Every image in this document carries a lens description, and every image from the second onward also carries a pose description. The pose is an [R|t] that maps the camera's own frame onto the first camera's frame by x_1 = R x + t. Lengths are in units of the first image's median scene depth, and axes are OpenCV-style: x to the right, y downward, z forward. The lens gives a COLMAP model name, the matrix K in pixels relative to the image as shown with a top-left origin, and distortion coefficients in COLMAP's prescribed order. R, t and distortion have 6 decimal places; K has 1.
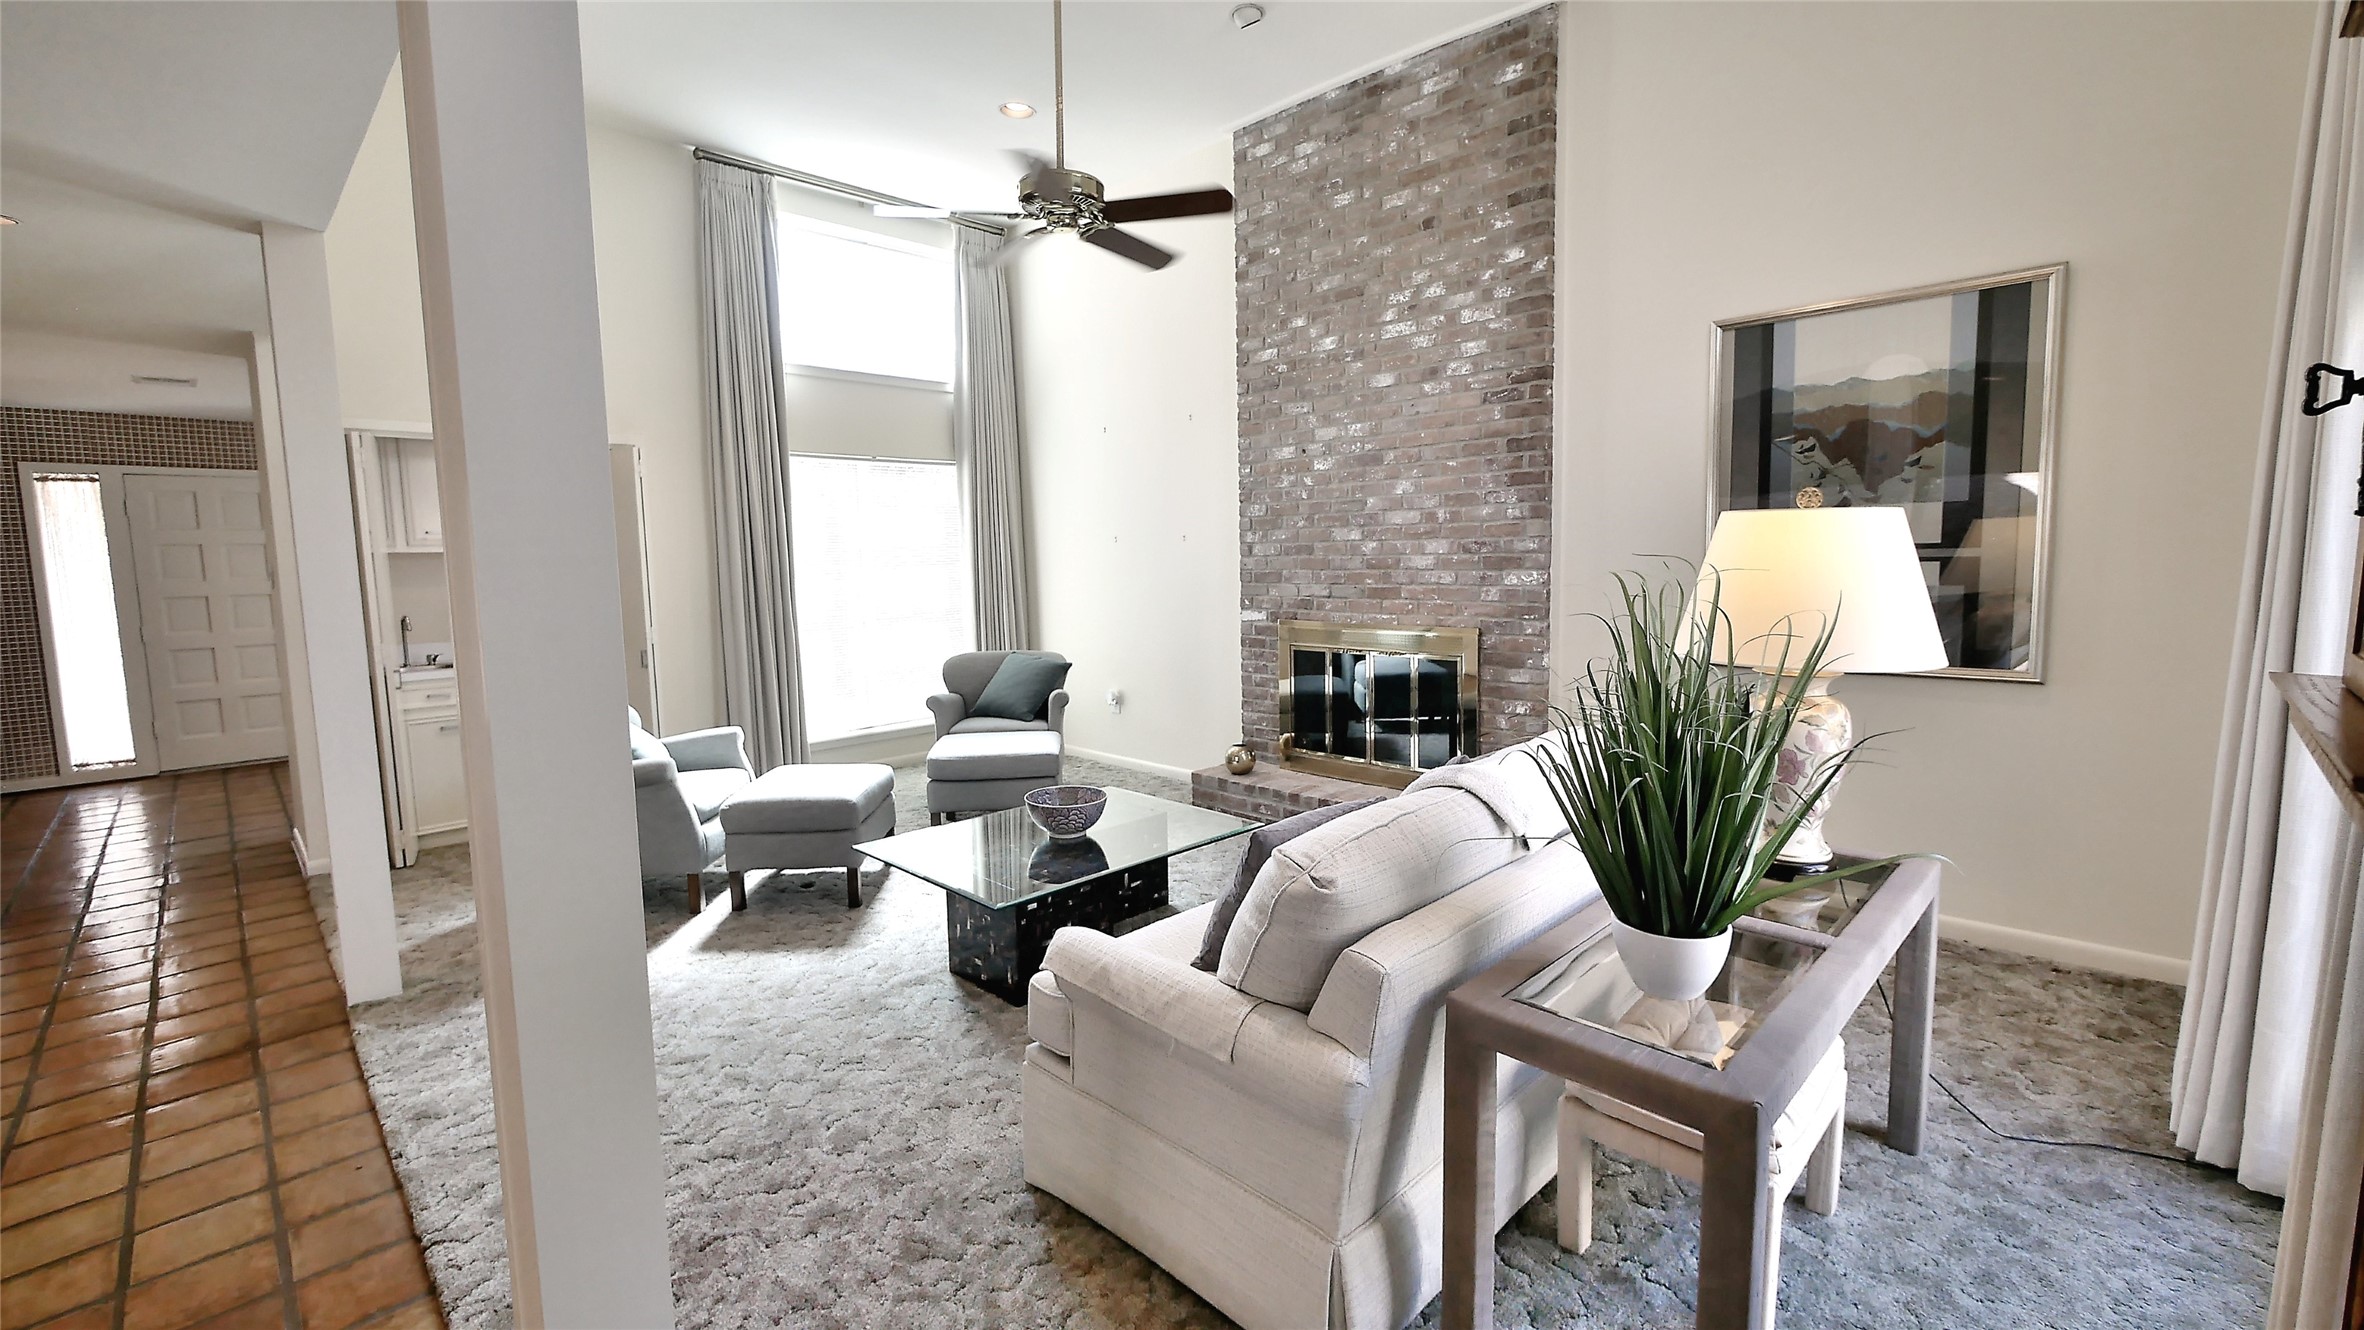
lens RADIAL K [[978.3, 0, 1193.2], [0, 978.3, 656.1], [0, 0, 1]] dist [-0.003653, -0.000152]
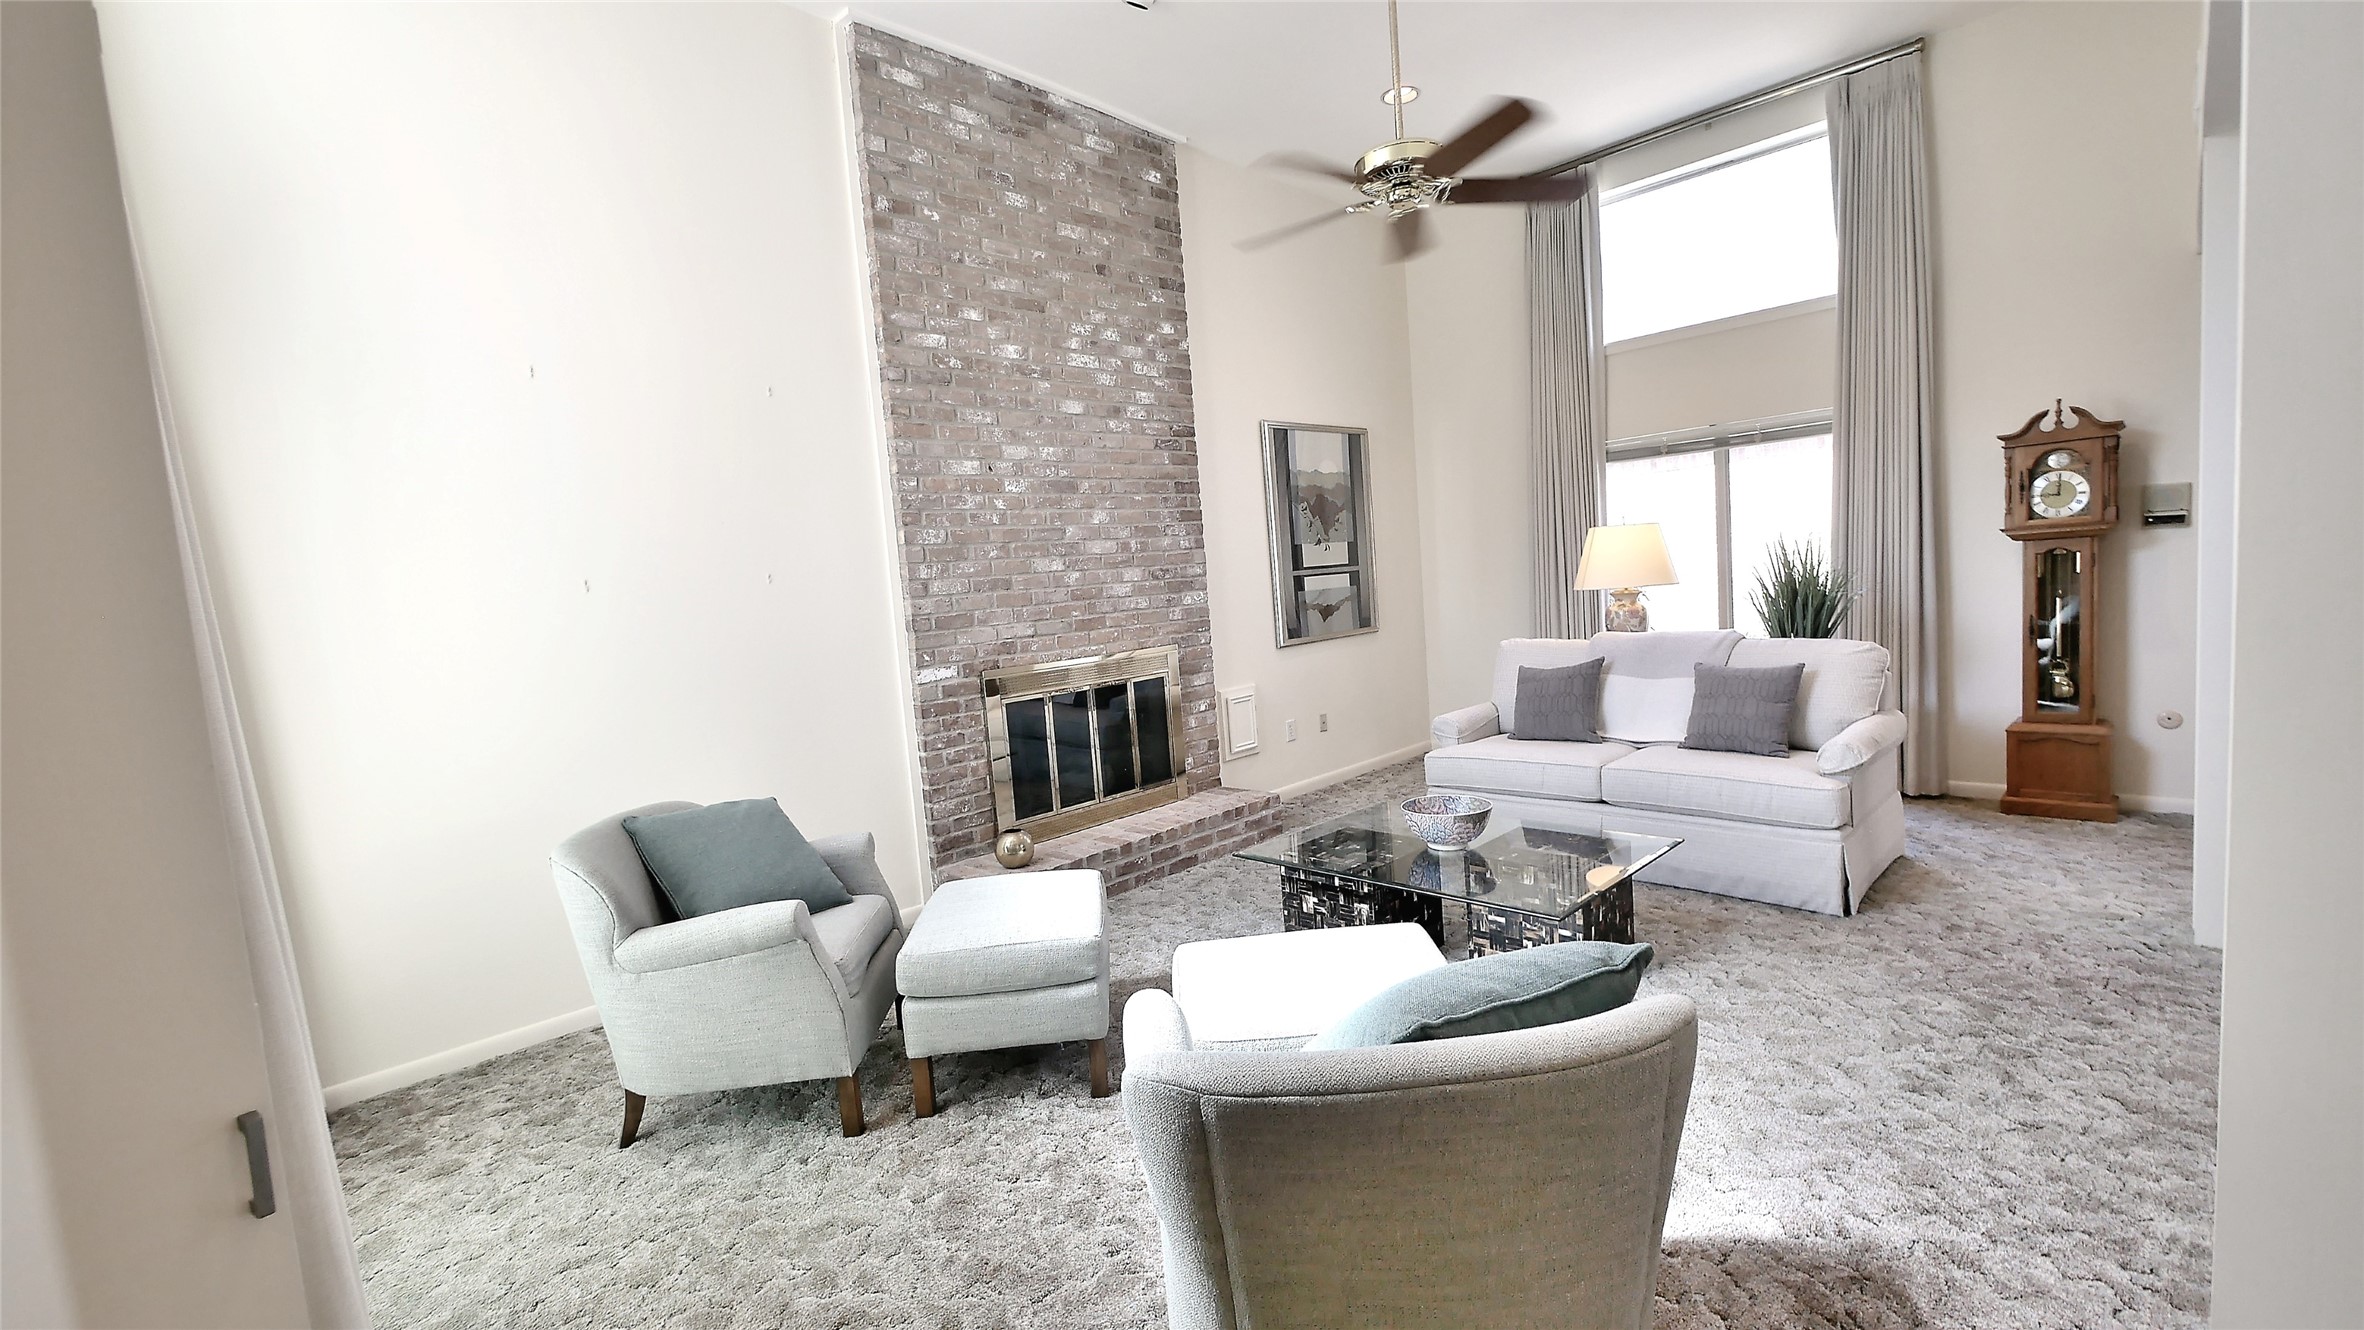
lens RADIAL K [[978.3, 0, 1185.8], [0, 978.3, 683.8], [0, 0, 1]] dist [-0.003653, -0.000152]
pose [[0.017832, -0.085300, 0.996196, -0.799896], [0.184718, 0.979484, 0.080562, -0.068648], [-0.982630, 0.182578, 0.033222, 0.903116]]
